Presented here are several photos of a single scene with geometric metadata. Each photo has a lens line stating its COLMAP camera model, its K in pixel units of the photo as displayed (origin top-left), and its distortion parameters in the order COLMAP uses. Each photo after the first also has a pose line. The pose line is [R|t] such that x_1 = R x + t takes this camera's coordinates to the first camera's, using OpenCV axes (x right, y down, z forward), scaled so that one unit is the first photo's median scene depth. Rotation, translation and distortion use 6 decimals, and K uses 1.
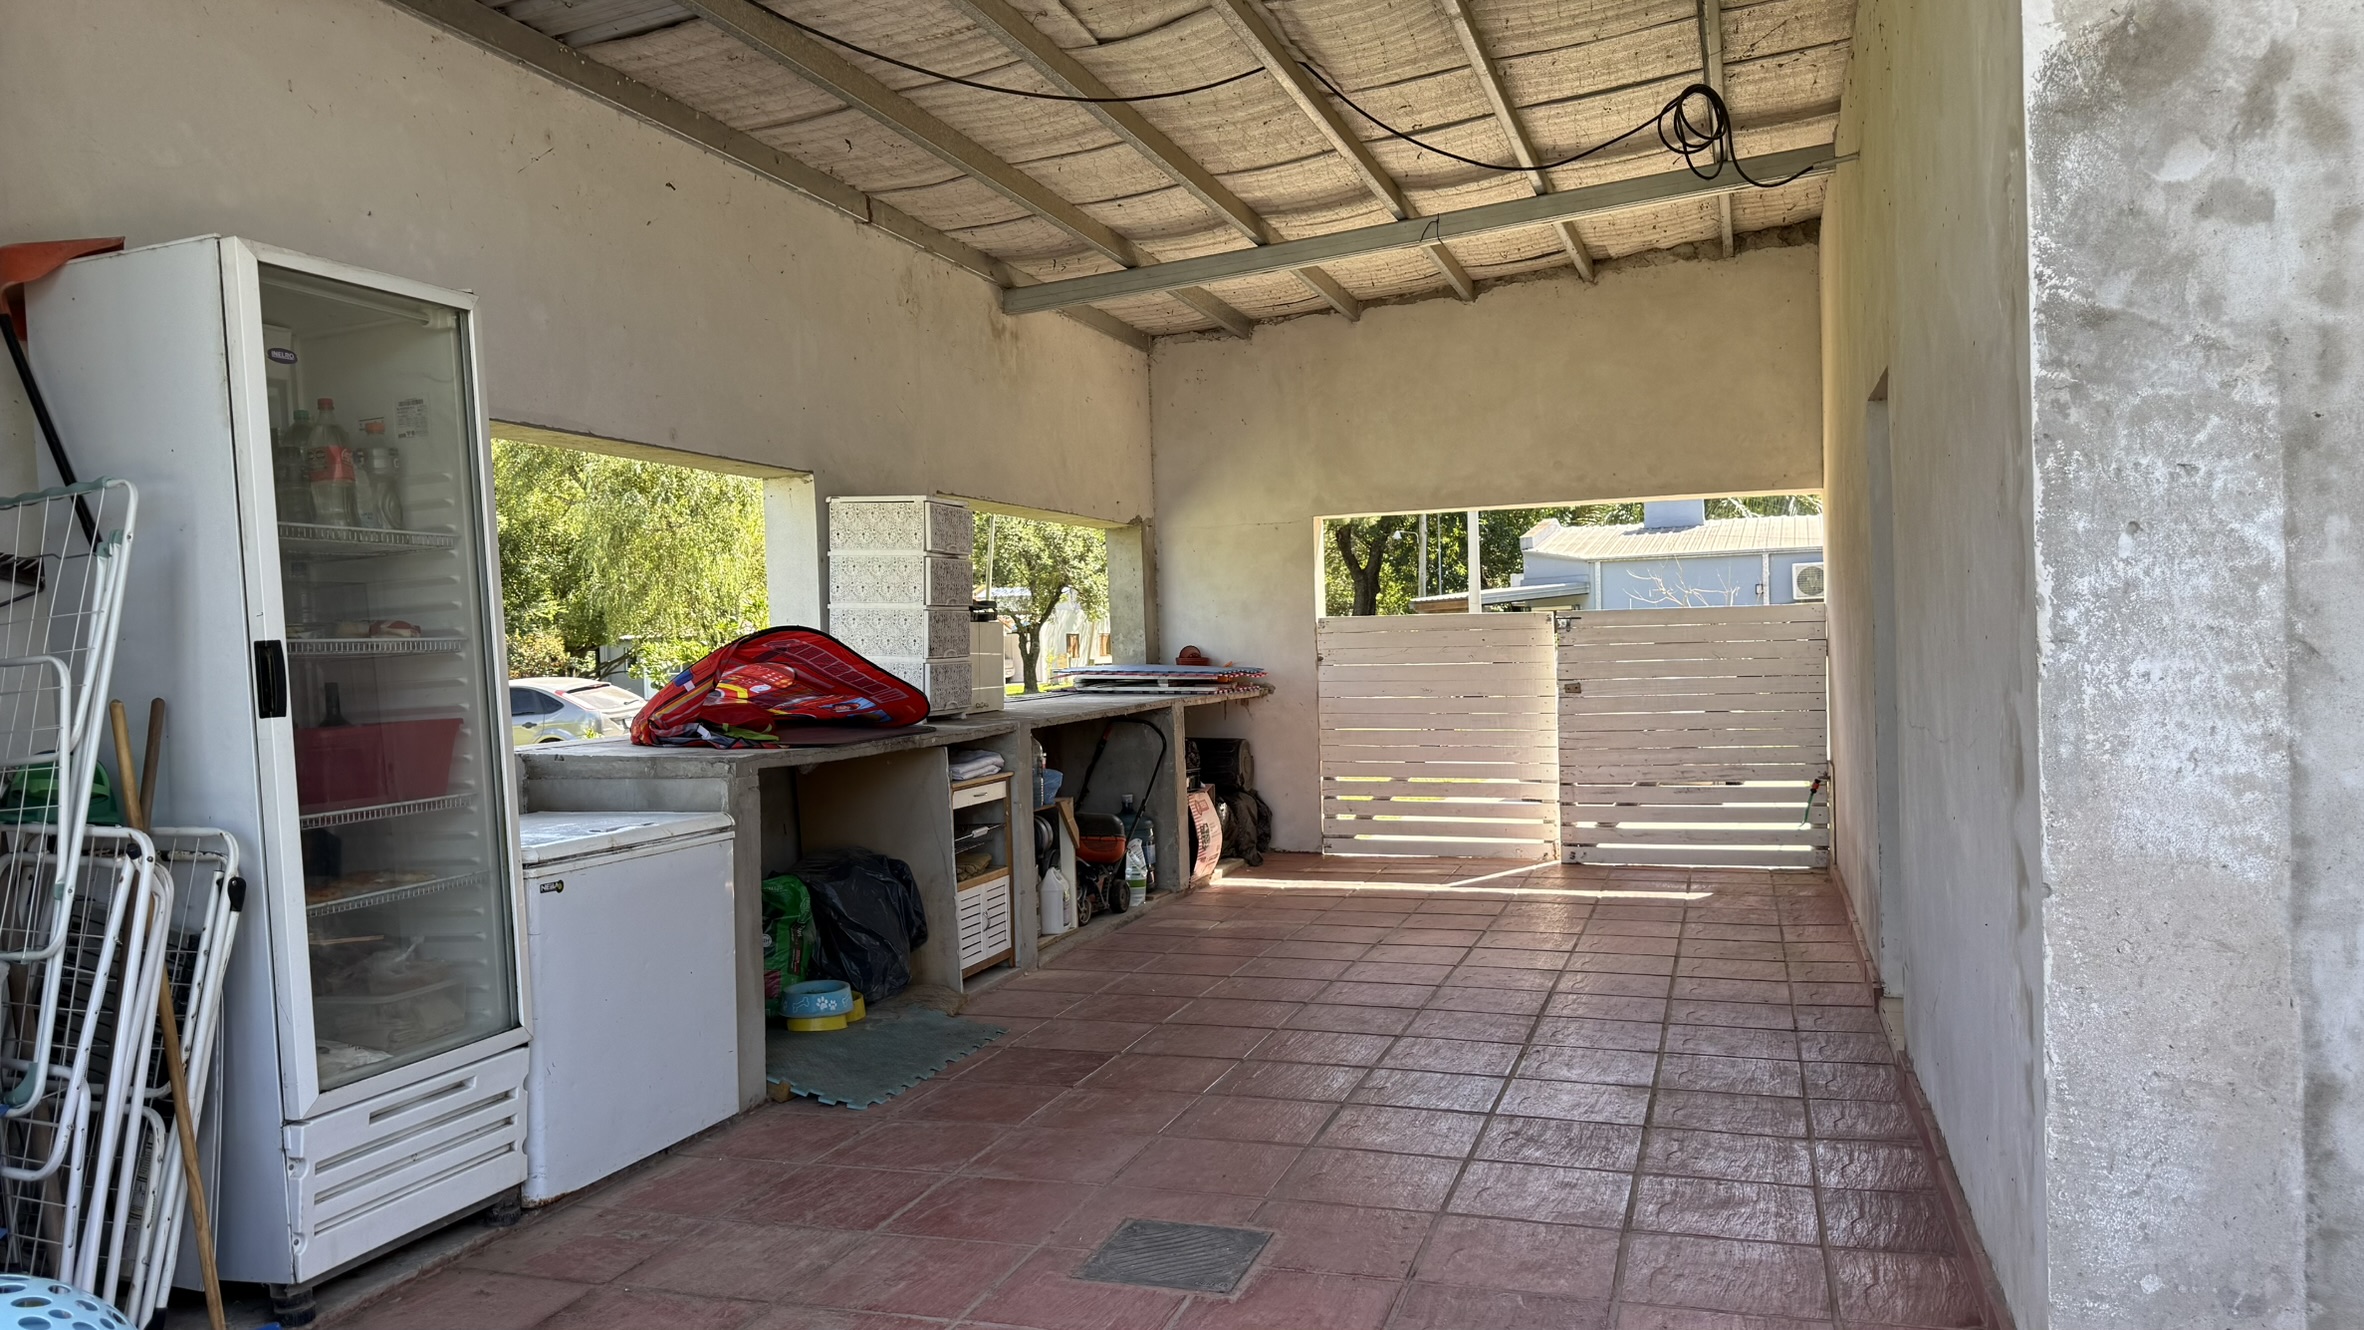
lens RADIAL K [[1656.1, 0, 1201.6], [0, 1656.1, 659.1], [0, 0, 1]] dist [0.064364, -0.082886]
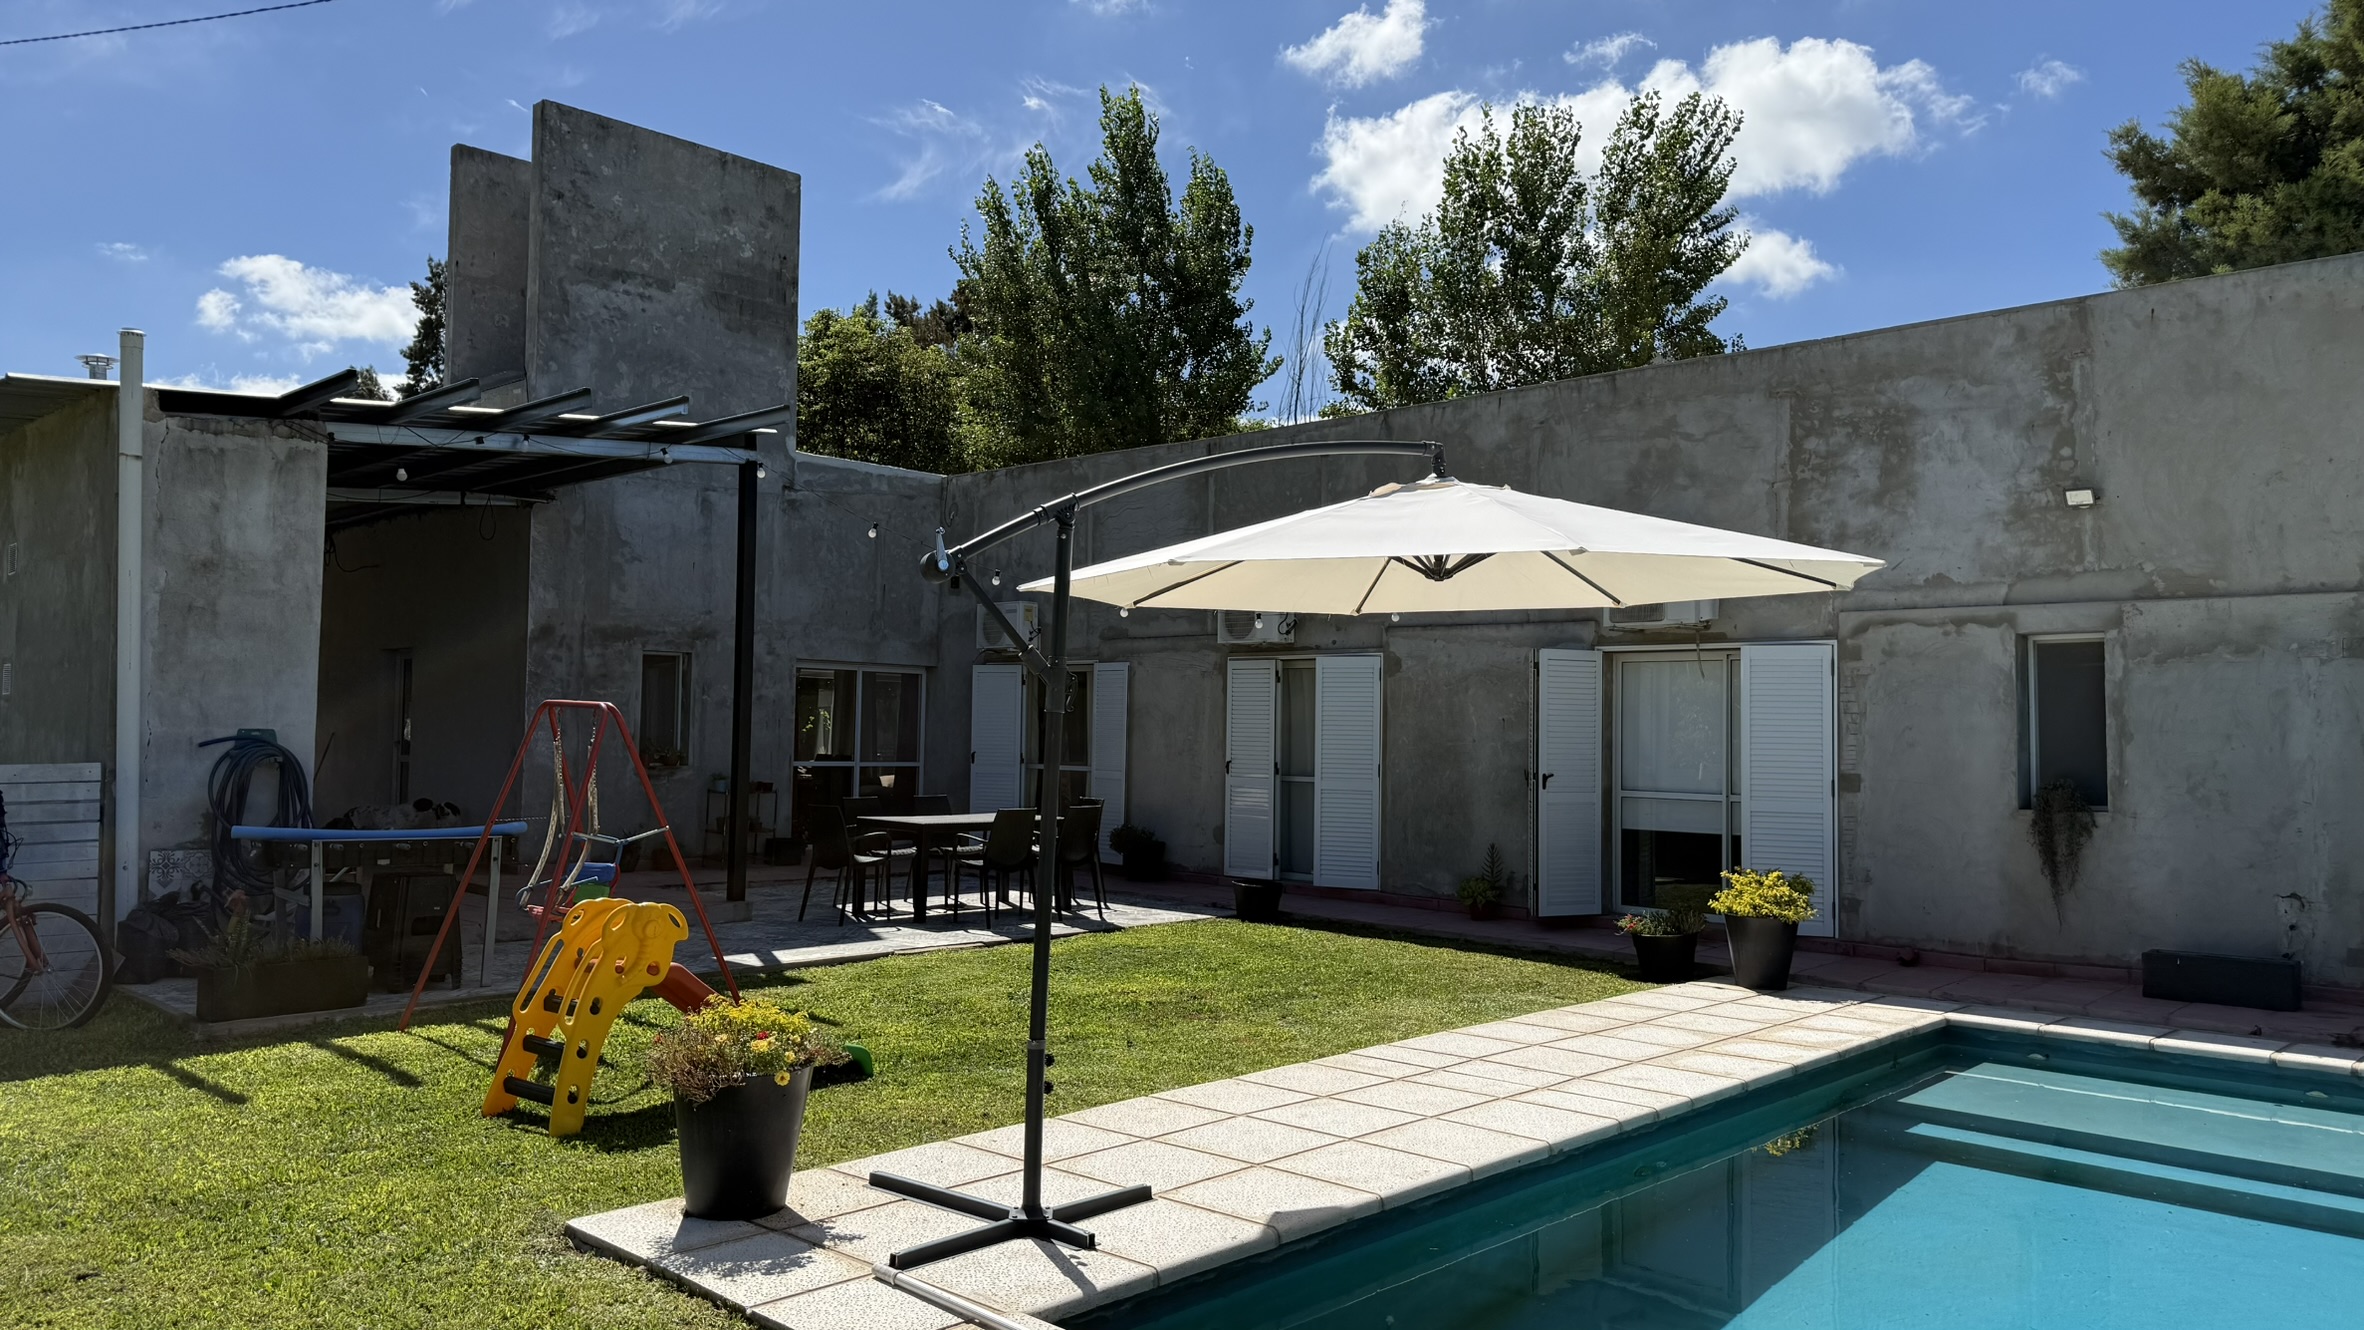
lens RADIAL K [[1656.1, 0, 1188.3], [0, 1656.1, 663.5], [0, 0, 1]] dist [0.064364, -0.082886]
pose [[0.431312, 0.076062, 0.898991, -2.484487], [-0.017274, 0.996953, -0.076063, 0.111028], [-0.902037, 0.017278, 0.431312, -2.385278]]
